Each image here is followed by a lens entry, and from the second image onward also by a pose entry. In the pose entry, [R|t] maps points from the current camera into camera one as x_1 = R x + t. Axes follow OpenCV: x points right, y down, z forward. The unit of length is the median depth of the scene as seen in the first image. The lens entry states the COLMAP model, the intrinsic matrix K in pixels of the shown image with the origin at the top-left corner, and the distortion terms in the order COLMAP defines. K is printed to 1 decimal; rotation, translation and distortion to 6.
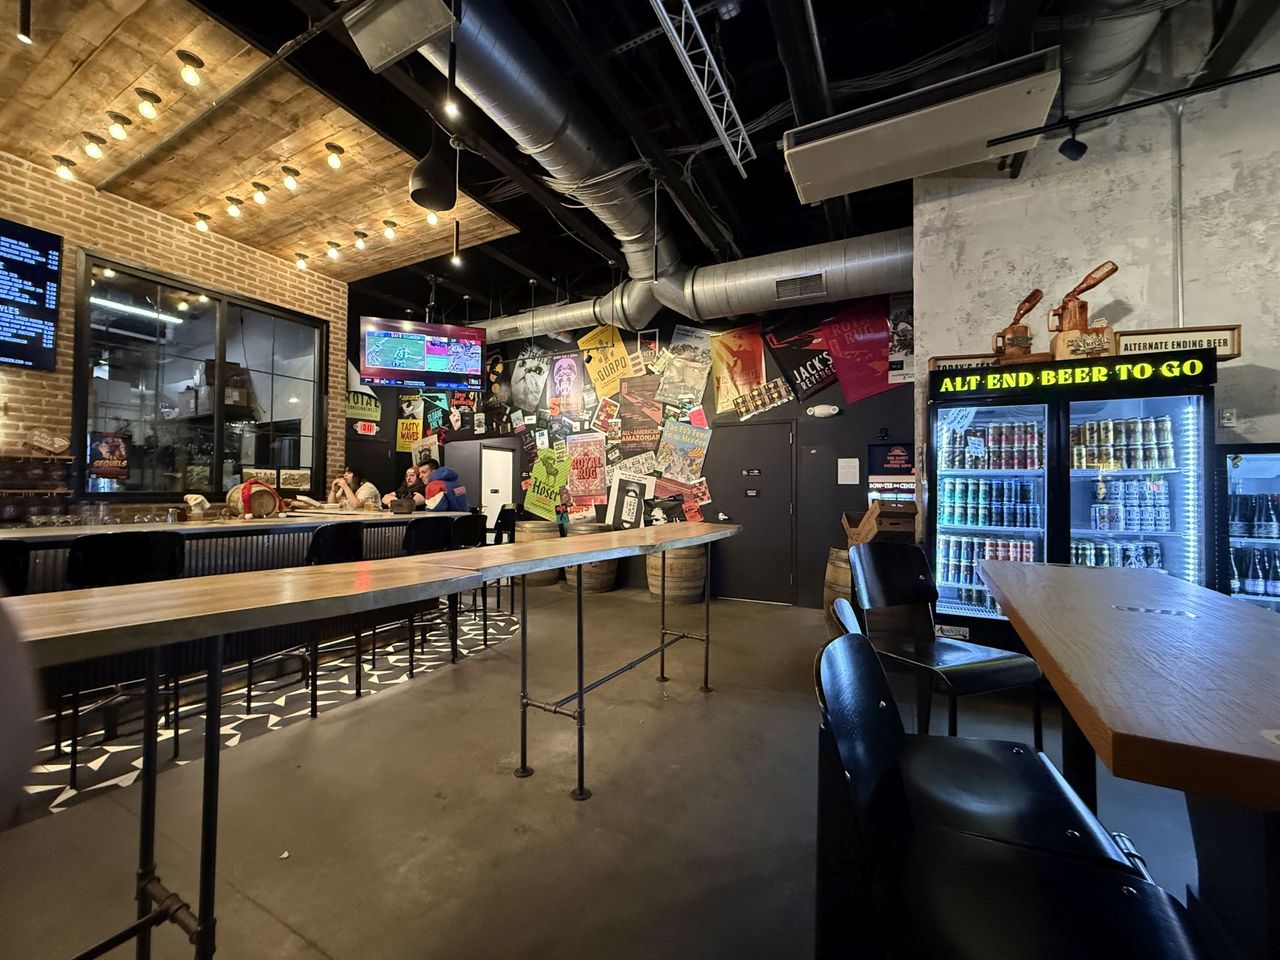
lens RADIAL K [[512.7, 0, 643.4], [0, 512.7, 474.3], [0, 0, 1]] dist [0.004117, -0.000995]
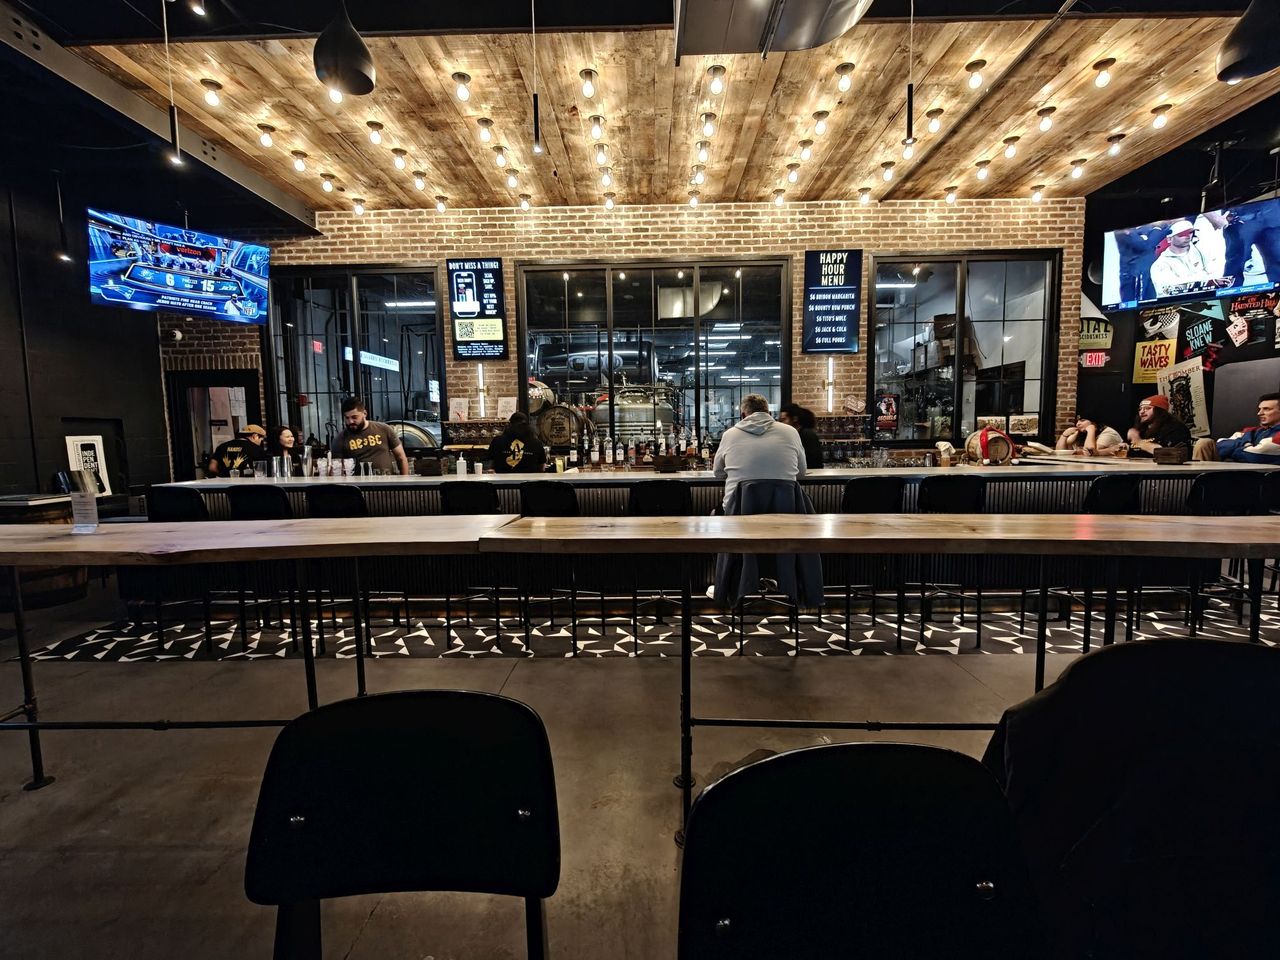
lens RADIAL K [[590.0, 0, 631.8], [0, 590.0, 483.3], [0, 0, 1]] dist [0.001189, 0.000109]
pose [[0.444098, 0.063639, -0.893715, 0.009944], [0.048687, 0.994287, 0.094993, -0.026874], [0.894655, -0.085698, 0.438462, -0.212402]]
